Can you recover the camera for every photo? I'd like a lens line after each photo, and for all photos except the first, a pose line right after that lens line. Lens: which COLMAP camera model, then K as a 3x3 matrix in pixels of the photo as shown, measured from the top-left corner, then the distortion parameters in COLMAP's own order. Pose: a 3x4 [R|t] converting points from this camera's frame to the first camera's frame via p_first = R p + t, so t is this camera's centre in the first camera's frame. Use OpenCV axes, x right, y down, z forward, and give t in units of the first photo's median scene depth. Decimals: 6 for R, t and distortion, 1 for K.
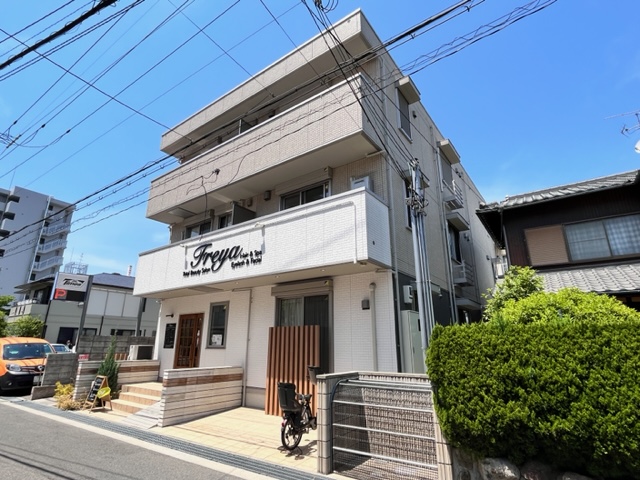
lens RADIAL K [[338.0, 0, 319.1], [0, 338.0, 239.7], [0, 0, 1]] dist [-0.004440, -0.000390]
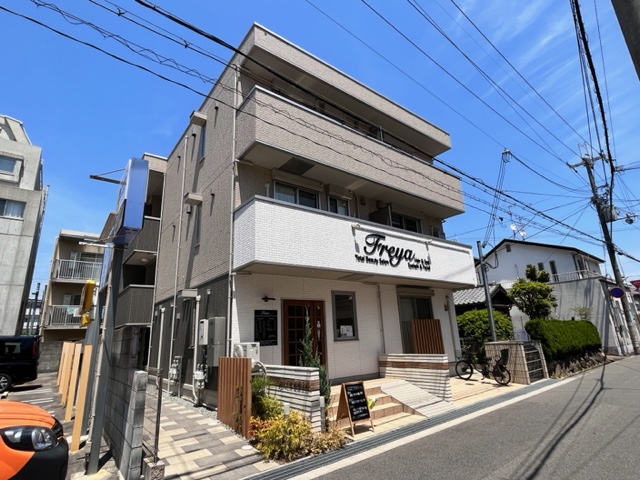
lens RADIAL K [[338.0, 0, 319.1], [0, 338.0, 241.7], [0, 0, 1]] dist [-0.004440, -0.000390]
pose [[0.284600, 0.241529, 0.927721, -1.334126], [-0.244441, 0.954035, -0.173392, 0.253843], [-0.926958, -0.177426, 0.330558, 0.848787]]
